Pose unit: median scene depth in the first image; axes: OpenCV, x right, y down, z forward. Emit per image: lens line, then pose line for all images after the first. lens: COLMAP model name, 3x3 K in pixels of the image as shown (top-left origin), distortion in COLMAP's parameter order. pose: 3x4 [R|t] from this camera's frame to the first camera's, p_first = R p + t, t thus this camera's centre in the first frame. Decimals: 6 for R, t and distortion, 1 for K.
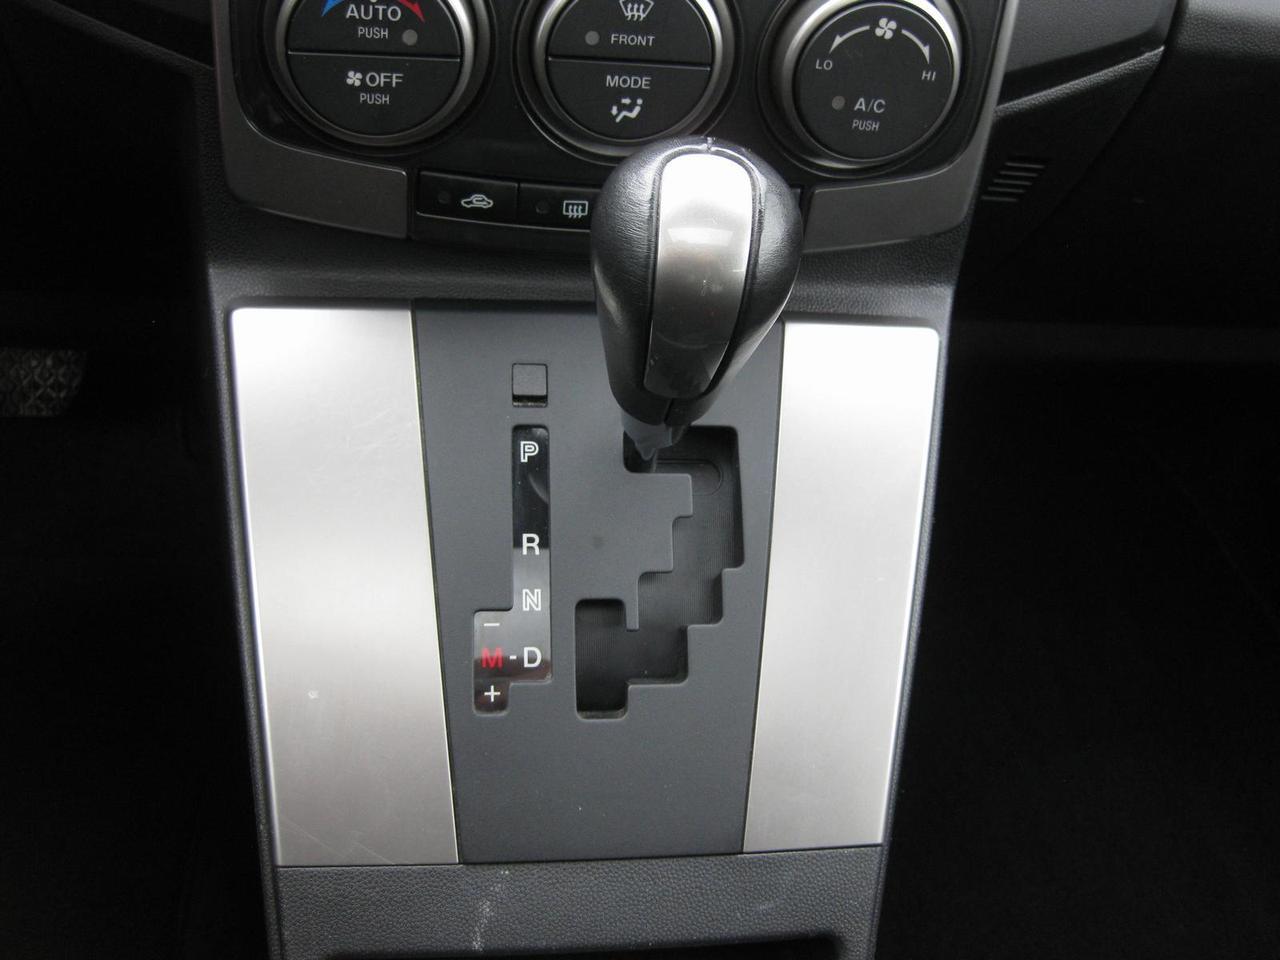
lens RADIAL K [[1308.8, 0, 640.0], [0, 1308.8, 480.0], [0, 0, 1]] dist [-0.186929, 0.156962]
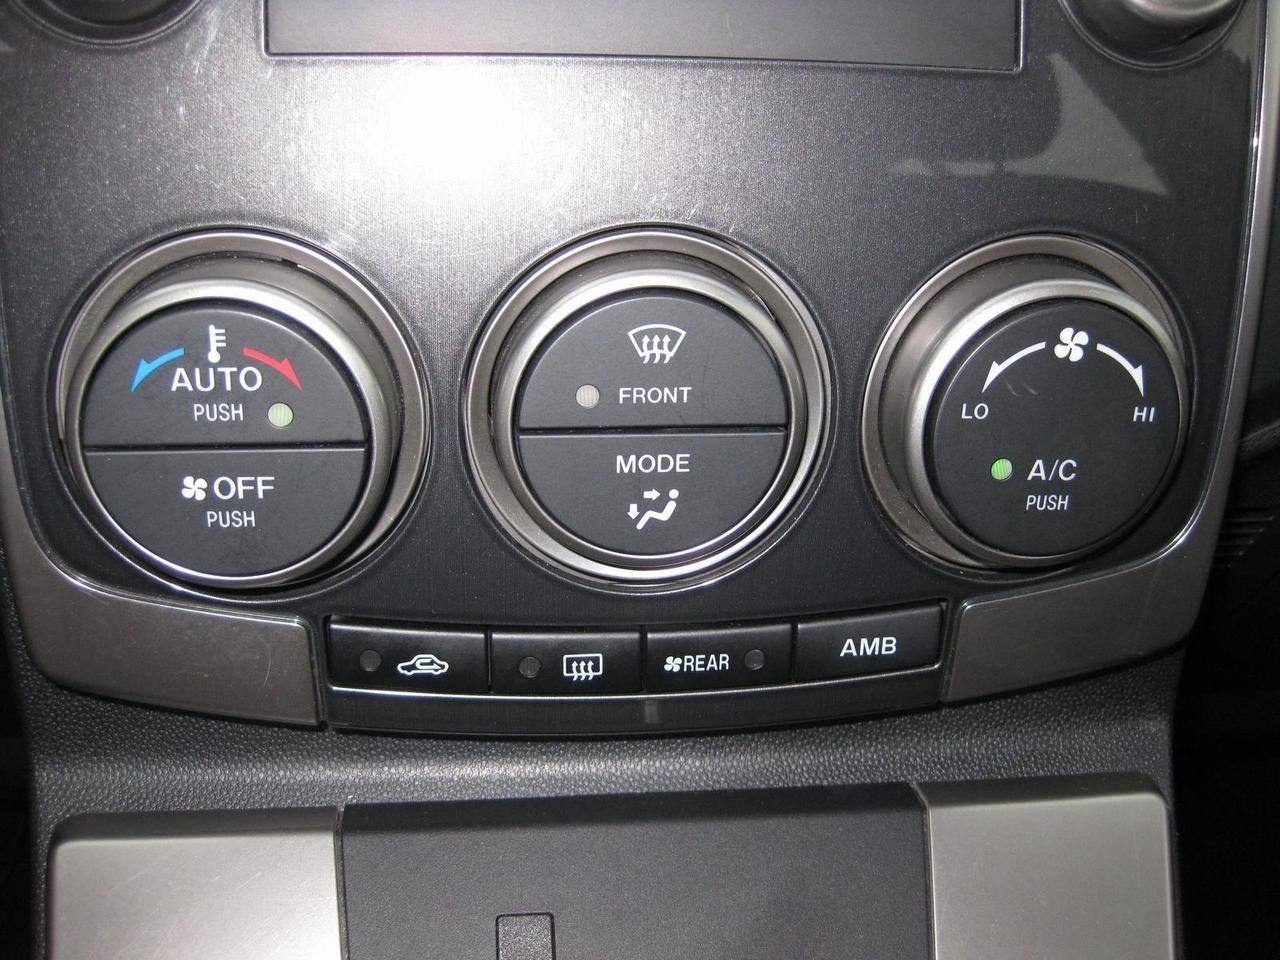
lens RADIAL K [[1308.8, 0, 640.0], [0, 1308.8, 480.0], [0, 0, 1]] dist [-0.186929, 0.156962]
pose [[0.996931, -0.068027, -0.038749, 0.008173], [0.056271, 0.966750, -0.249454, -0.150585], [0.054430, 0.246508, 0.967611, 0.412298]]
